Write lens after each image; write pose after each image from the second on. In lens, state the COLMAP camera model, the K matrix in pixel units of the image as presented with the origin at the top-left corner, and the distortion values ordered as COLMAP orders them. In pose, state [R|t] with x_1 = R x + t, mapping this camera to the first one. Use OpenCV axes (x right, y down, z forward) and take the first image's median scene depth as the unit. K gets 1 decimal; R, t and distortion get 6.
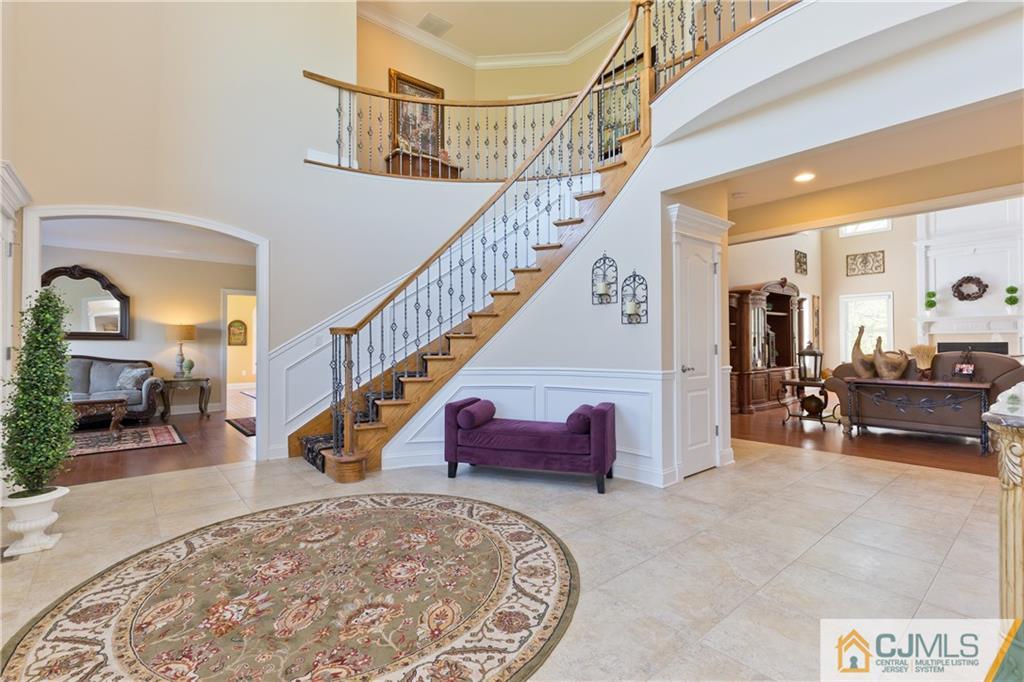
lens RADIAL K [[467.3, 0, 520.2], [0, 467.3, 337.8], [0, 0, 1]] dist [0.001388, -0.002357]
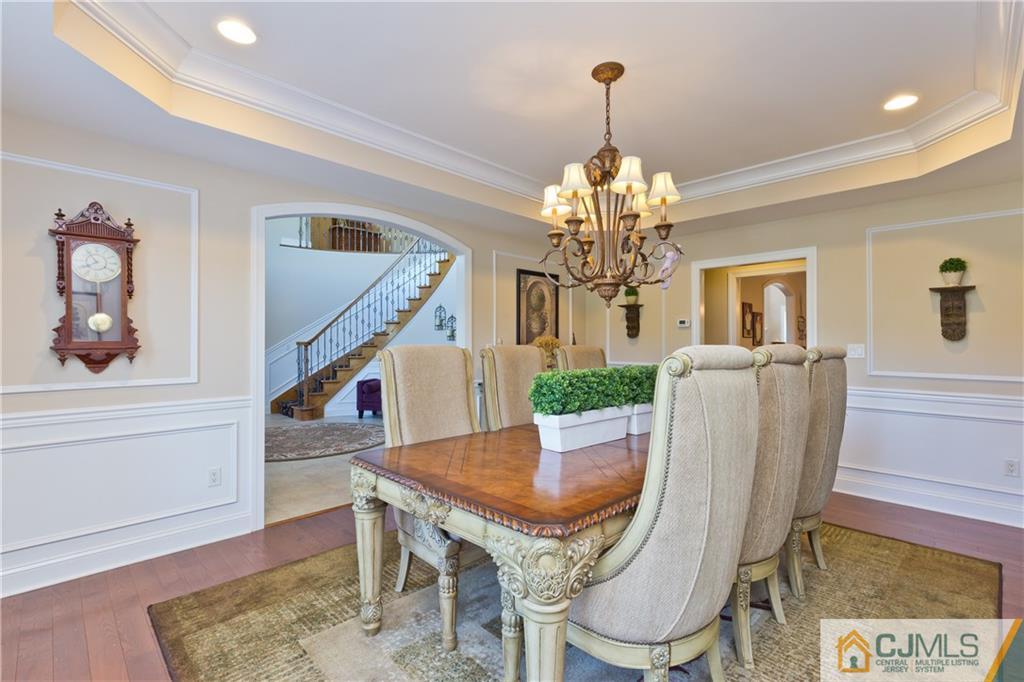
lens RADIAL K [[467.3, 0, 509.7], [0, 467.3, 349.4], [0, 0, 1]] dist [0.001388, -0.002357]
pose [[0.998059, 0.003216, 0.062186, 0.328114], [-0.003905, 0.999932, 0.010958, -0.012959], [-0.062146, -0.011180, 0.998004, -0.912733]]
